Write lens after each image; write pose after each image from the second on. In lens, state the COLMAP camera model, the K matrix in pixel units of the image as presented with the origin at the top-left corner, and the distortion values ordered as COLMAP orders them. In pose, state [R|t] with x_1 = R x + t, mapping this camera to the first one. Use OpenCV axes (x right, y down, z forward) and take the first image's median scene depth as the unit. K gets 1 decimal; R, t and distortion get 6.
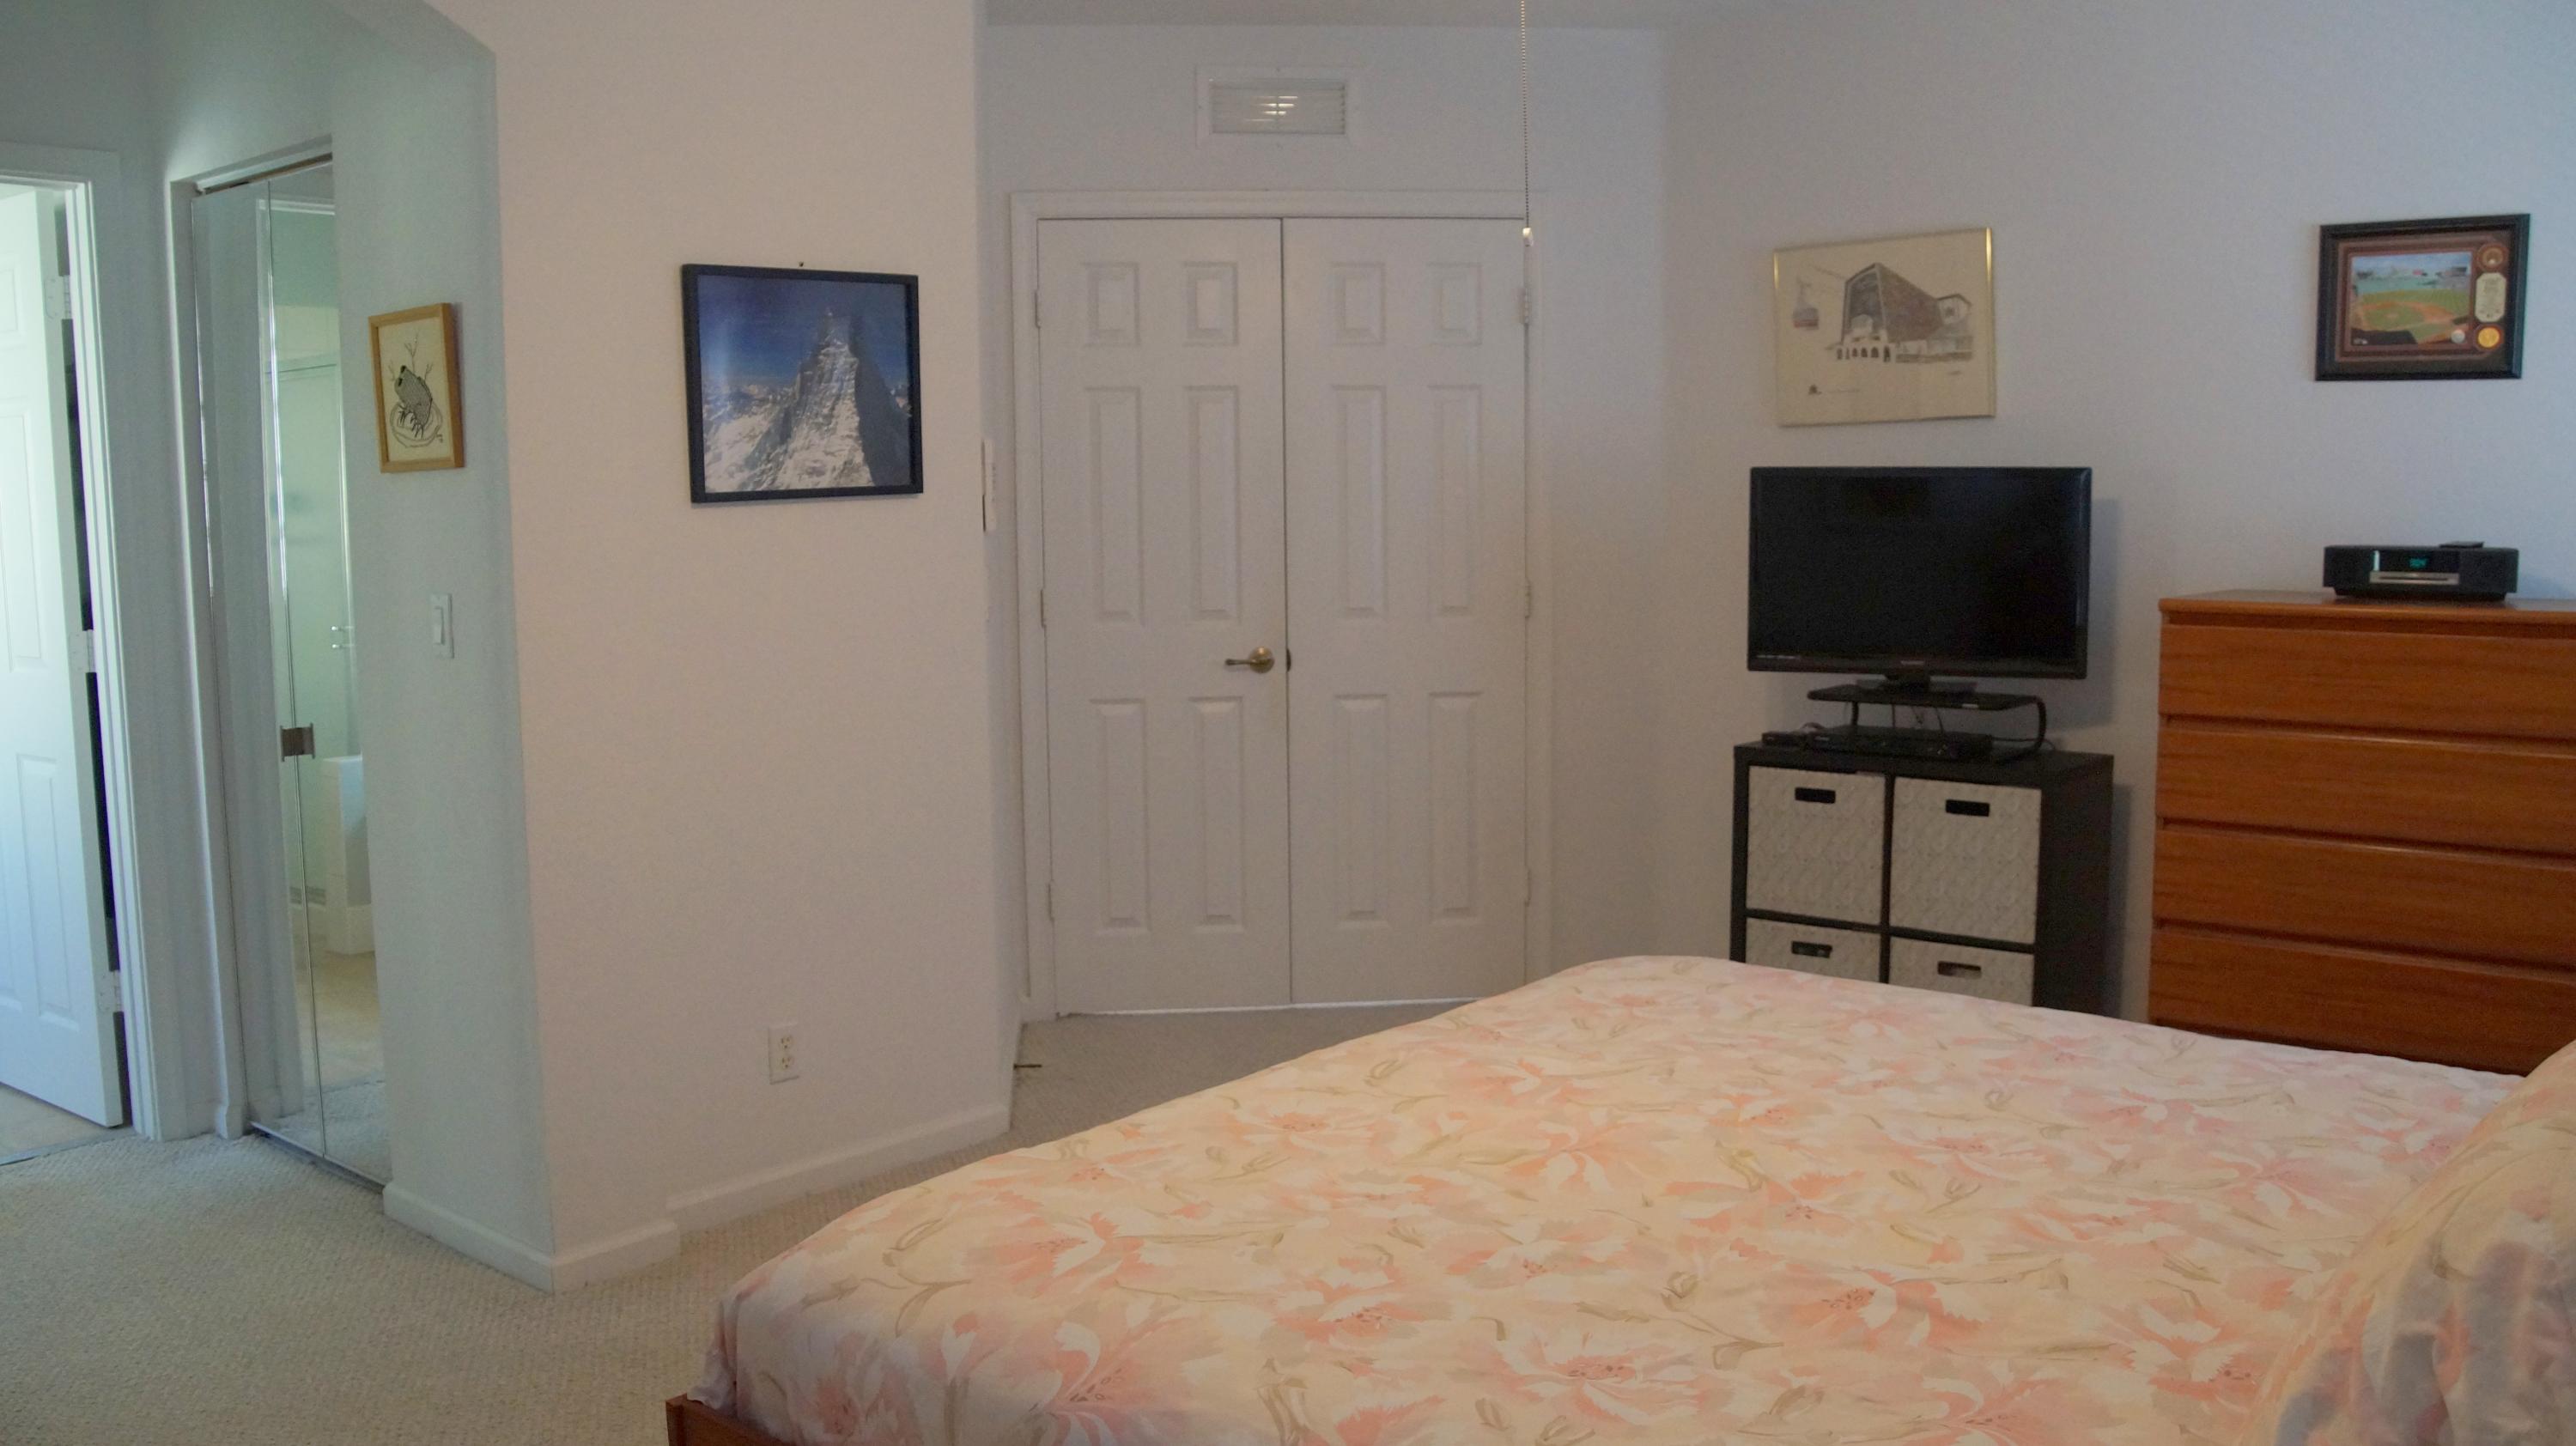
lens RADIAL K [[2112.7, 0, 1293.7], [0, 2112.7, 723.7], [0, 0, 1]] dist [-0.127913, 0.073362]
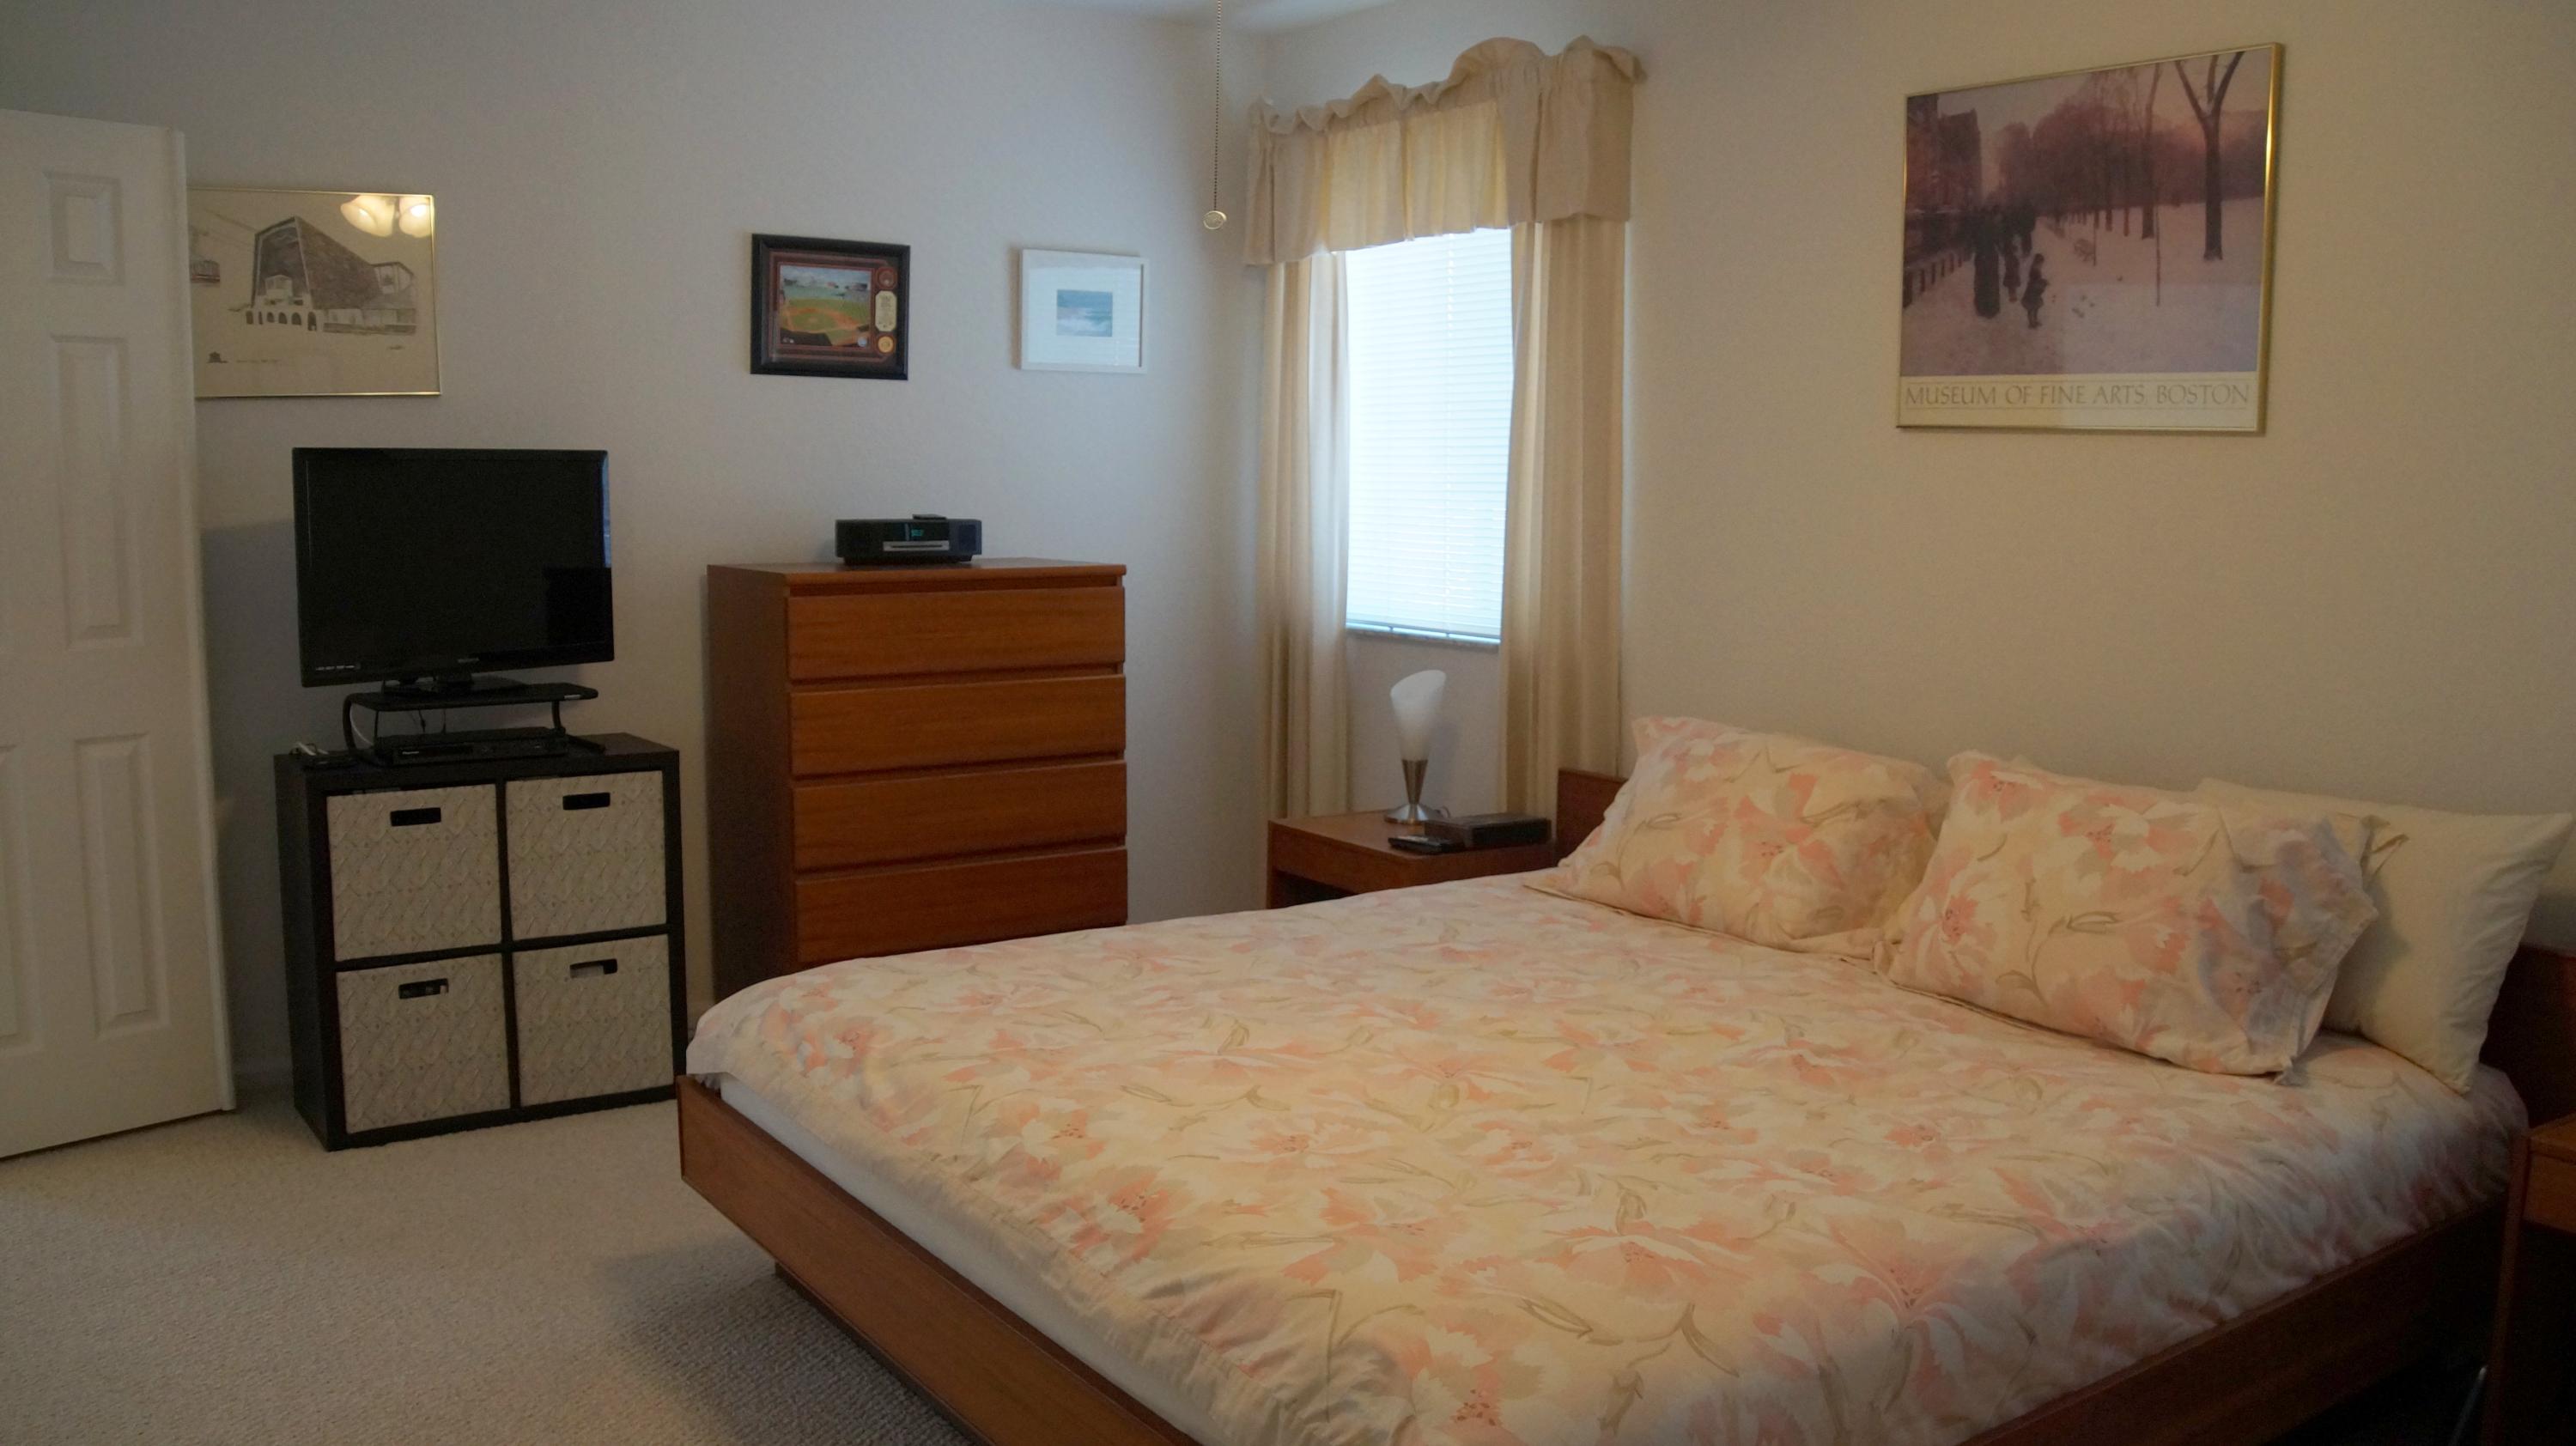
lens RADIAL K [[2089.9, 0, 1292.0], [0, 2089.9, 726.1], [0, 0, 1]] dist [-0.127097, 0.036046]
pose [[0.256895, -0.107158, 0.960480, -0.533307], [0.095900, 0.991755, 0.084997, -0.046280], [-0.961669, 0.070275, 0.265054, 0.447628]]
